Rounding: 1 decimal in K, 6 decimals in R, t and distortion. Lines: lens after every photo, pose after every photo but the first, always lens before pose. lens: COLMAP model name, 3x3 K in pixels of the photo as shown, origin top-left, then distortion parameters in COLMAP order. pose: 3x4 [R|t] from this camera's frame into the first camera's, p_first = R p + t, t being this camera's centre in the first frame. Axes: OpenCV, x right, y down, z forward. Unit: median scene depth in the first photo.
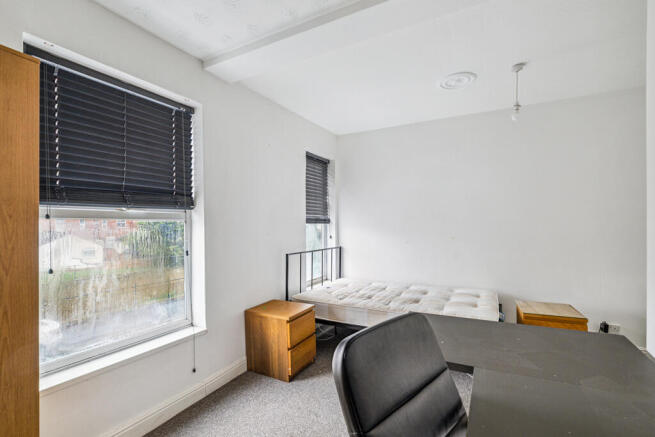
lens RADIAL K [[300.8, 0, 328.3], [0, 300.8, 225.6], [0, 0, 1]] dist [-0.000490, -0.000080]
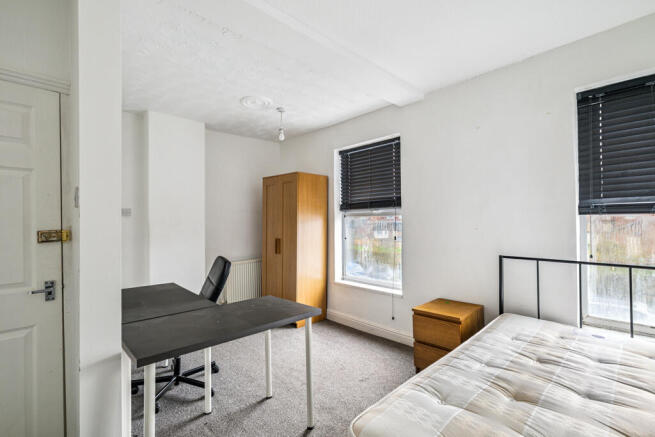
lens RADIAL K [[296.7, 0, 327.5], [0, 296.7, 218.5], [0, 0, 1]] dist [0.021095, 0.000001]
pose [[-0.303916, -0.000497, -0.952699, 0.737950], [0.004019, 0.999990, -0.001804, -0.002213], [0.952691, -0.004378, -0.303911, 0.813714]]
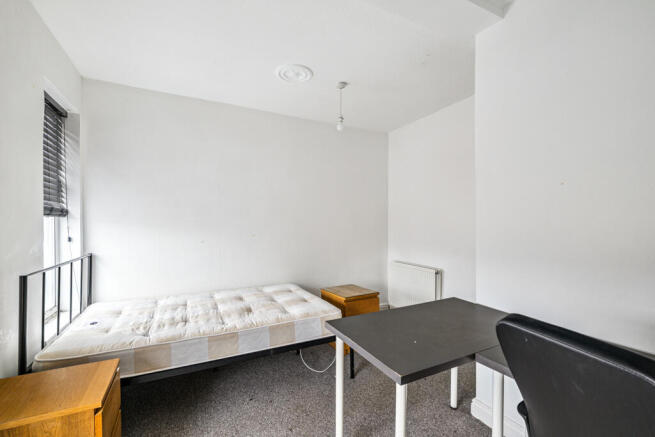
lens RADIAL K [[296.7, 0, 327.5], [0, 296.7, 218.5], [0, 0, 1]] dist [0.021095, 0.000001]
pose [[0.574287, 0.019649, 0.818418, -0.259435], [-0.004724, 0.999775, -0.020688, 0.008051], [-0.818641, 0.008014, 0.574250, 0.311147]]
